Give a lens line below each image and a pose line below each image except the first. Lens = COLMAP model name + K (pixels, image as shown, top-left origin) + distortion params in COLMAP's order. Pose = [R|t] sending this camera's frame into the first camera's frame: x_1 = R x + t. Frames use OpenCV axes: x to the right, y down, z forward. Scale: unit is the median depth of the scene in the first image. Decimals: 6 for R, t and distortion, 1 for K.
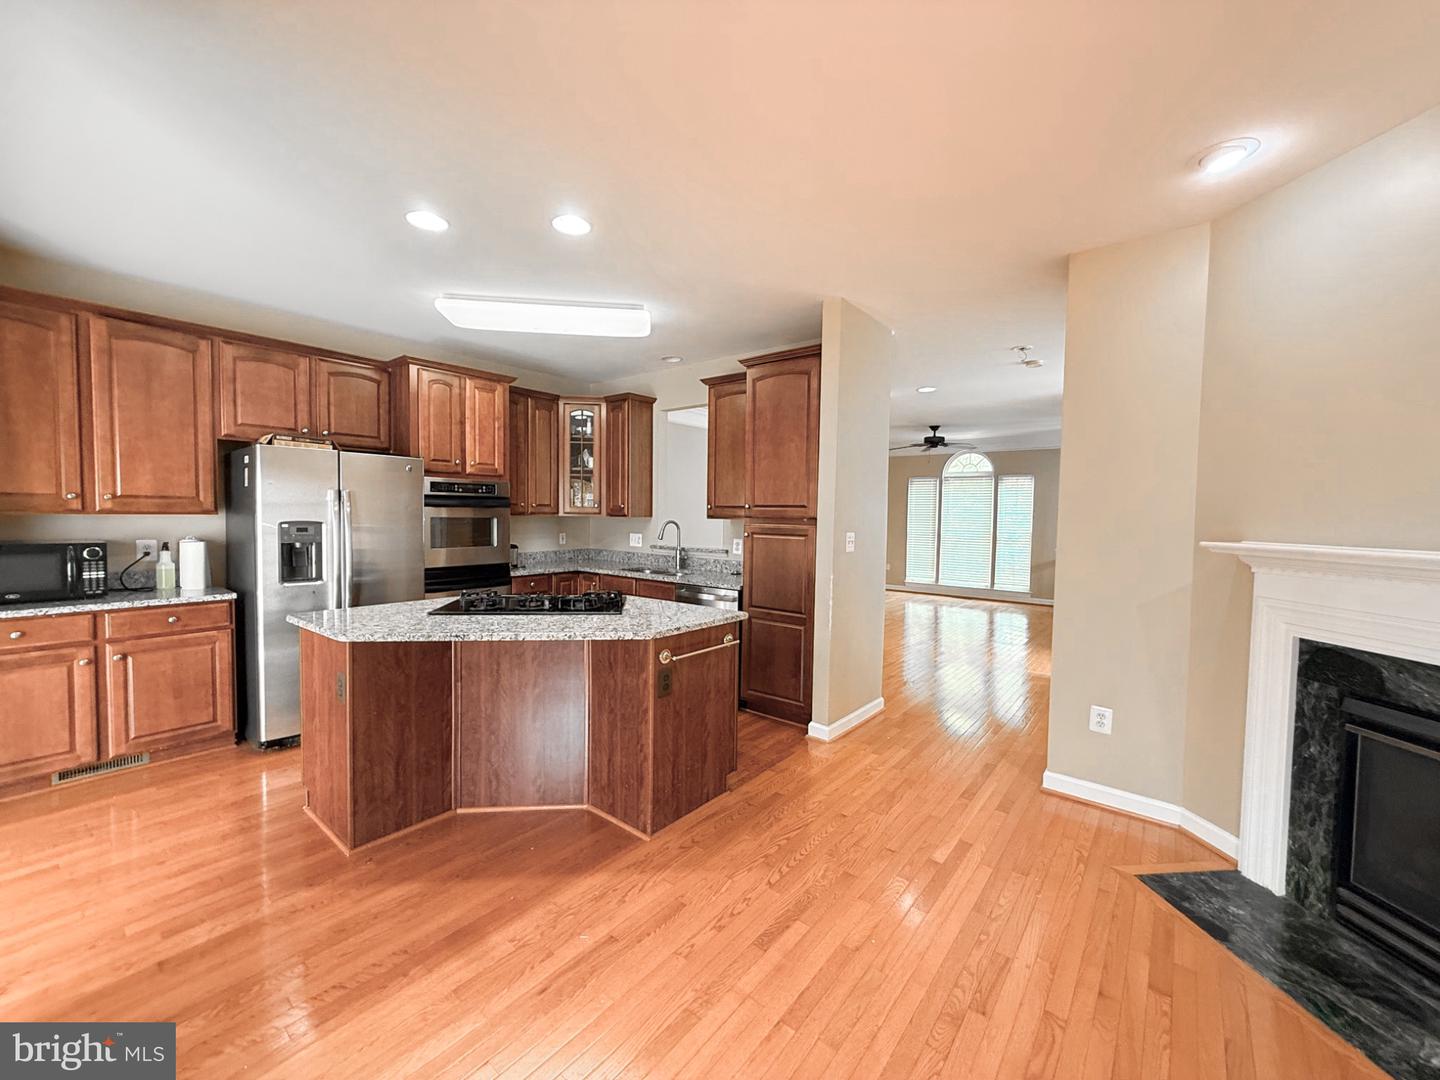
lens RADIAL K [[575.4, 0, 722.7], [0, 575.4, 535.0], [0, 0, 1]] dist [-0.000558, 0.000323]
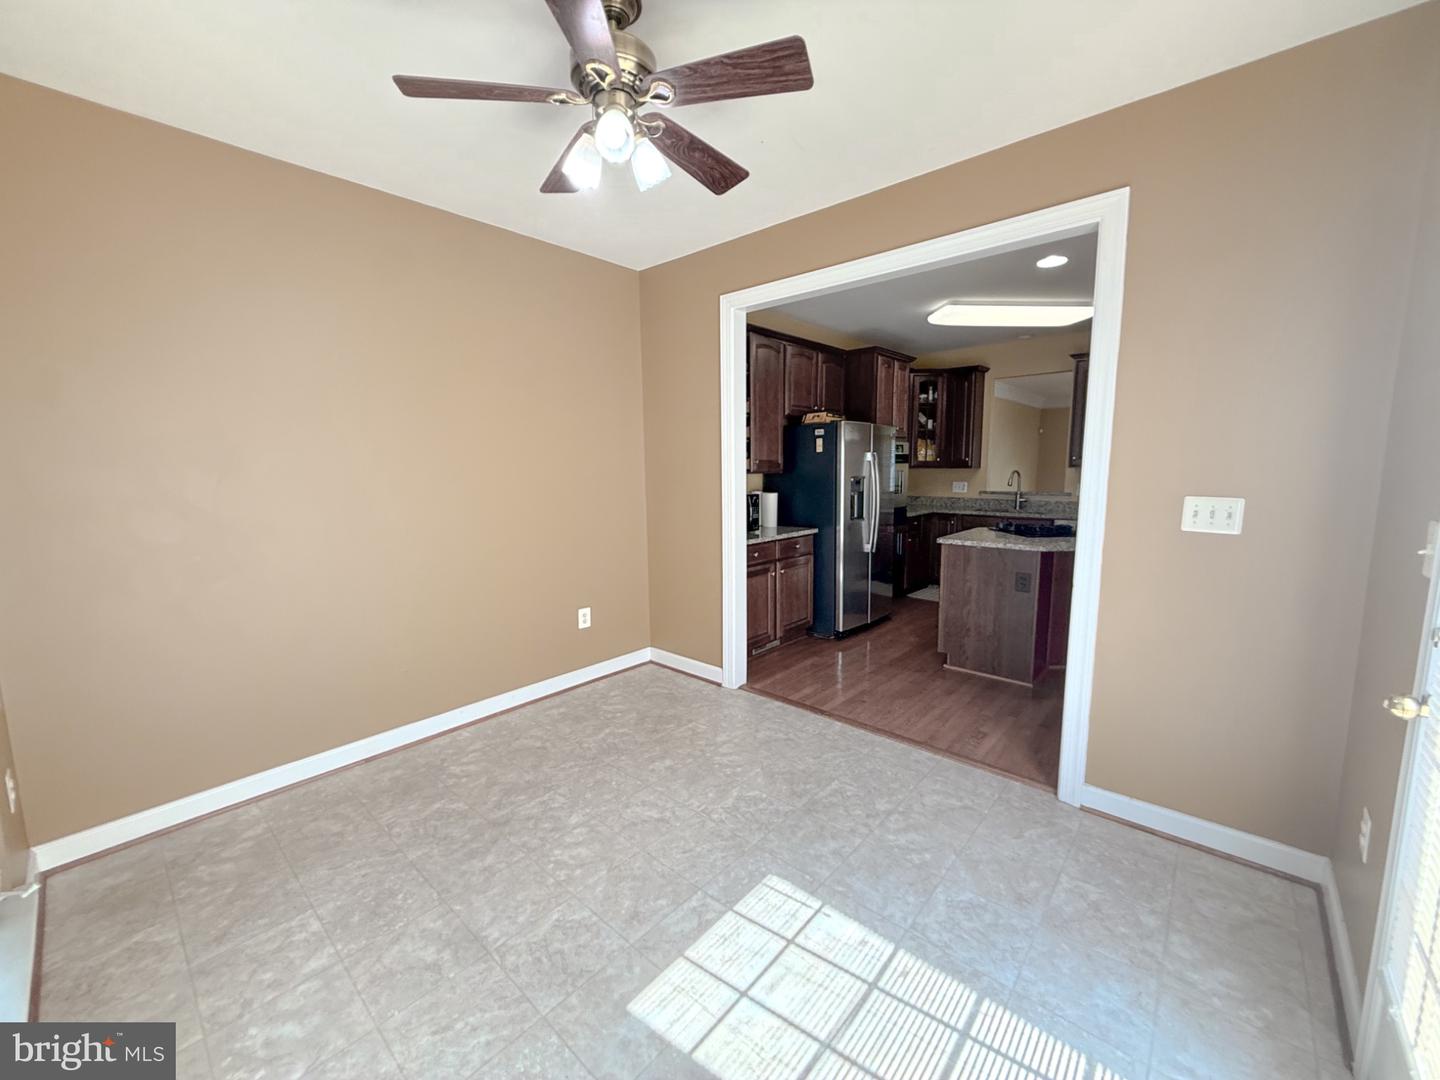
lens RADIAL K [[580.2, 0, 719.1], [0, 580.2, 534.6], [0, 0, 1]] dist [0.000863, 0.000259]
pose [[0.998632, -0.018561, -0.048875, -0.992513], [0.022481, 0.996467, 0.080923, -0.004056], [0.047200, -0.081911, 0.995521, -0.413167]]
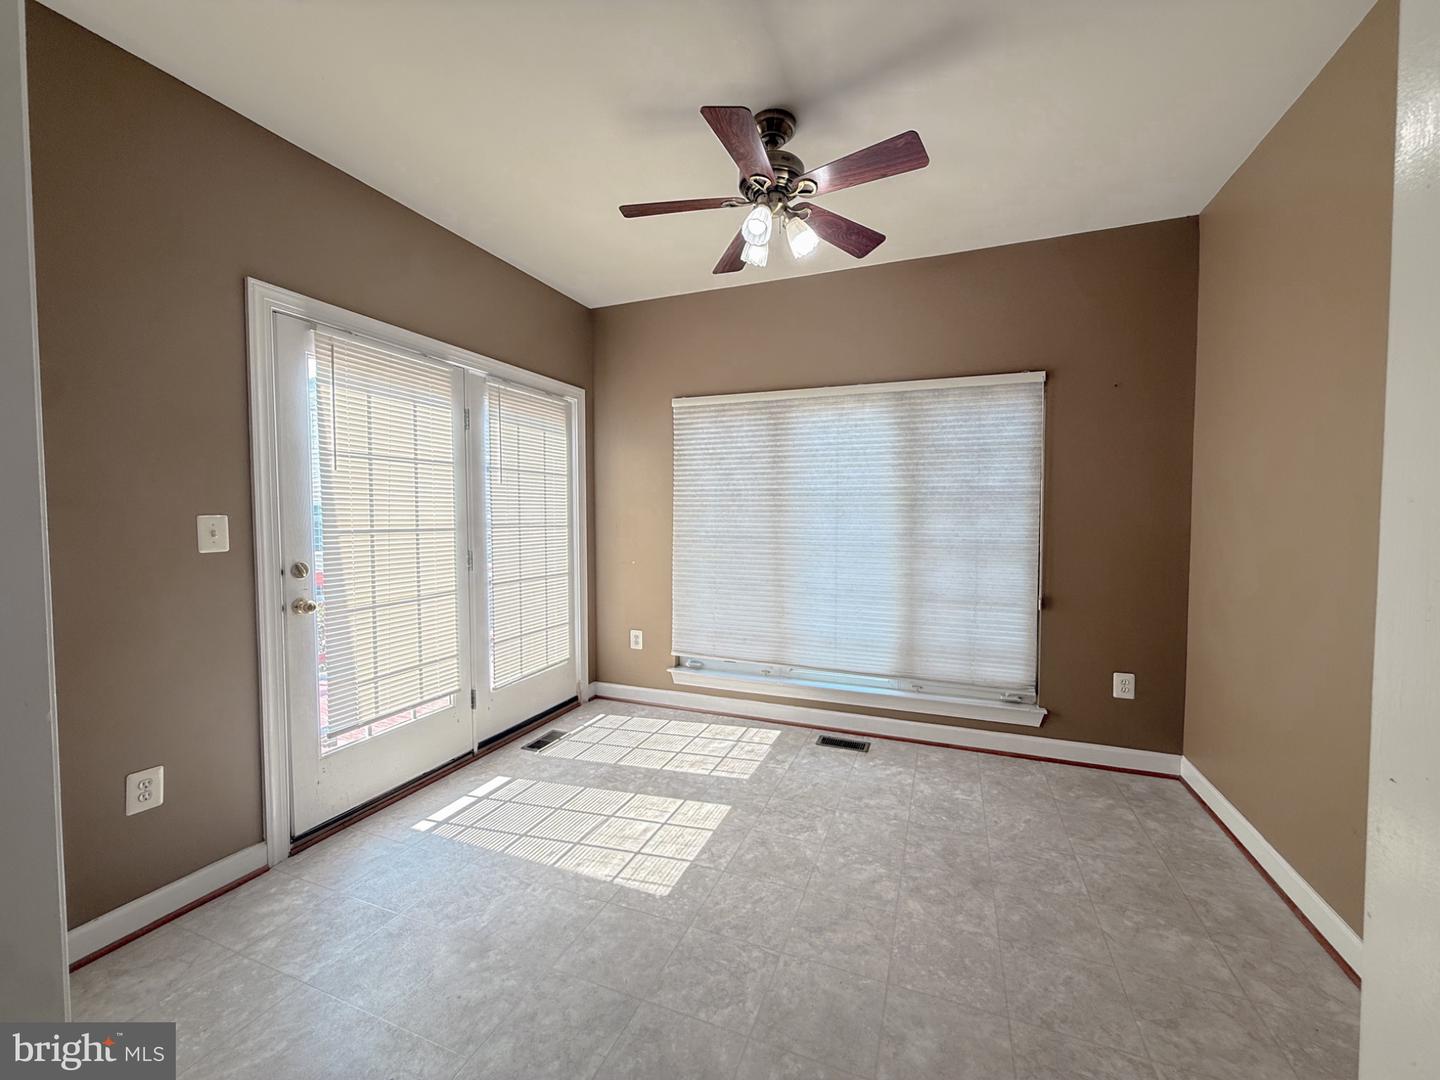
lens RADIAL K [[580.2, 0, 719.1], [0, 580.2, 534.6], [0, 0, 1]] dist [0.000863, 0.000259]
pose [[-0.956730, -0.003503, -0.290955, -0.855993], [-0.025135, 0.997185, 0.070643, -0.006864], [0.289889, 0.074899, -0.954125, 0.727522]]
